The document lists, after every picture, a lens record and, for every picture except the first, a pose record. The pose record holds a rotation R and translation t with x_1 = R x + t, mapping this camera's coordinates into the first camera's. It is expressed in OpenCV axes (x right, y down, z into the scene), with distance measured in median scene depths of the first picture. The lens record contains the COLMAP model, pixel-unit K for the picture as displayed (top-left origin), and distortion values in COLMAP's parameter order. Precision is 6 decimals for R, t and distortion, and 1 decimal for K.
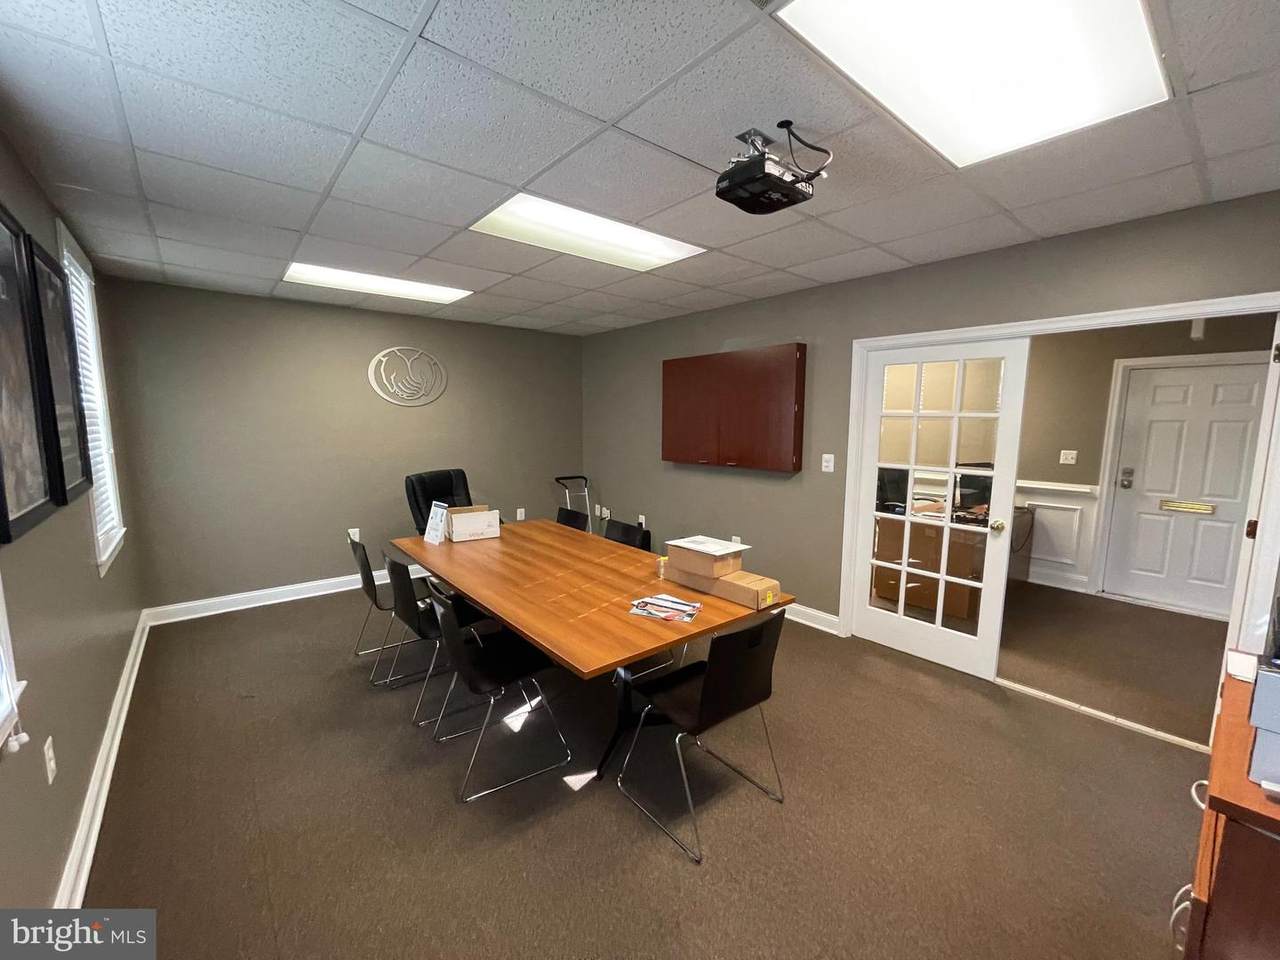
lens RADIAL K [[516.5, 0, 628.8], [0, 516.5, 480.6], [0, 0, 1]] dist [0.000378, -0.001035]
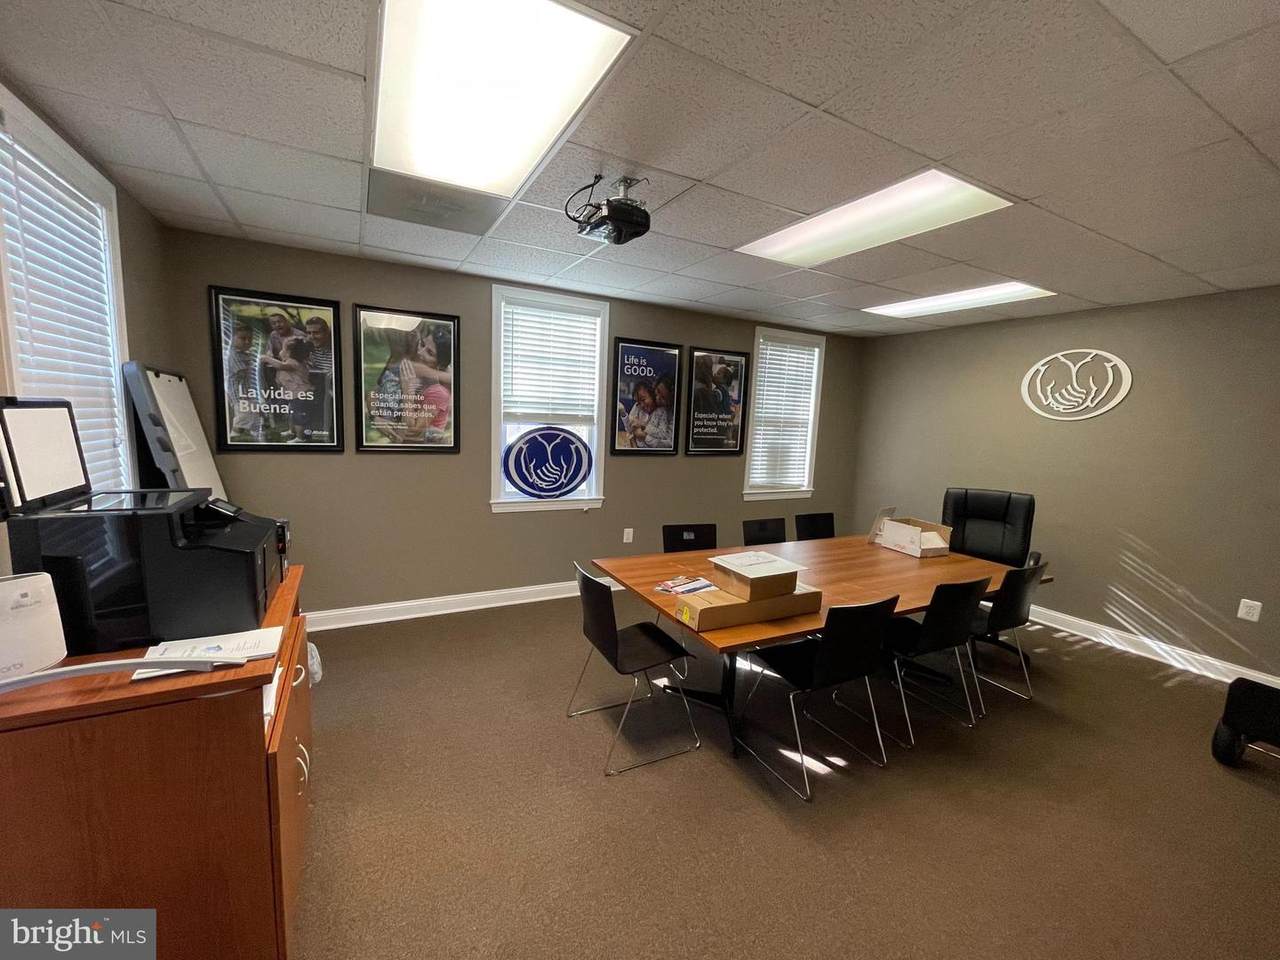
lens RADIAL K [[516.5, 0, 633.3], [0, 516.5, 481.9], [0, 0, 1]] dist [0.000378, -0.001035]
pose [[-0.199729, 0.107471, -0.973939, 1.025065], [-0.160675, 0.976920, 0.140750, -0.098605], [0.966588, 0.184599, -0.177852, 0.928584]]
